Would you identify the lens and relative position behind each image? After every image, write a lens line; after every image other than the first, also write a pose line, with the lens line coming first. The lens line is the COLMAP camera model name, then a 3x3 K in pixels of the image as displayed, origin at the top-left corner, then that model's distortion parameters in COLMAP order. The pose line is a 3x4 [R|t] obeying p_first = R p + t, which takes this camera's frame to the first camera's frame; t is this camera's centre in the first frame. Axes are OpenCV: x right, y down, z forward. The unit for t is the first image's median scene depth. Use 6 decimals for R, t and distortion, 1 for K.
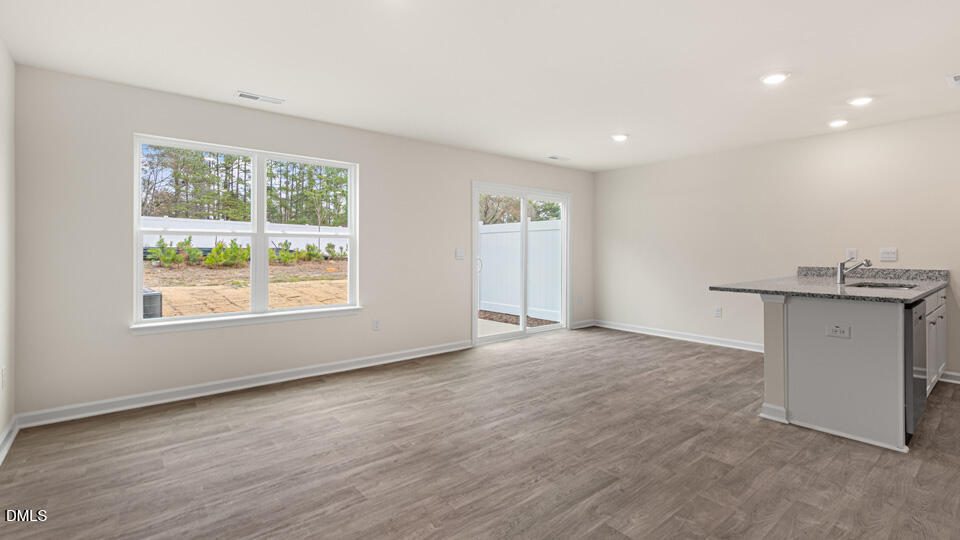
lens RADIAL K [[437.4, 0, 481.9], [0, 437.4, 257.8], [0, 0, 1]] dist [0.009427, -0.001752]
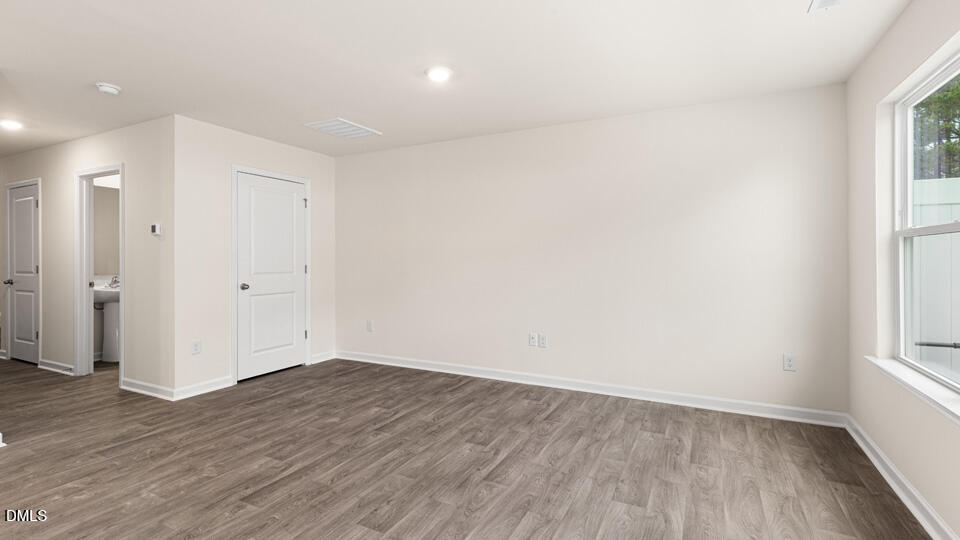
lens RADIAL K [[437.4, 0, 485.4], [0, 437.4, 260.6], [0, 0, 1]] dist [0.009427, -0.001752]
pose [[-0.917299, 0.003766, -0.398182, 0.163959], [-0.005100, 0.999762, 0.021206, -0.031703], [0.398167, 0.021483, -0.917061, 1.683638]]
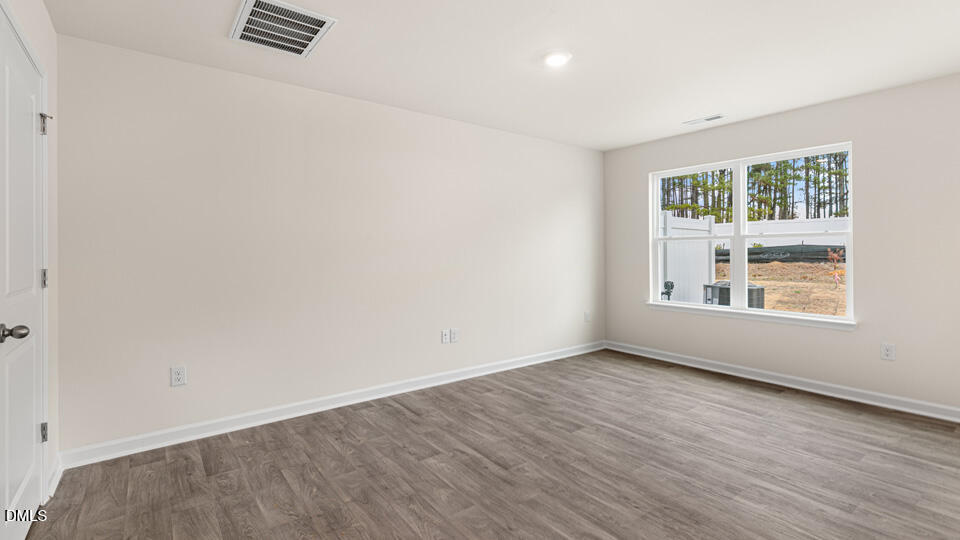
lens RADIAL K [[437.4, 0, 478.5], [0, 437.4, 244.9], [0, 0, 1]] dist [0.009427, -0.001752]
pose [[-0.042758, -0.014656, -0.998978, 0.844743], [-0.012189, 0.999826, -0.014147, -0.012084], [0.999011, 0.011571, -0.042929, 0.567885]]
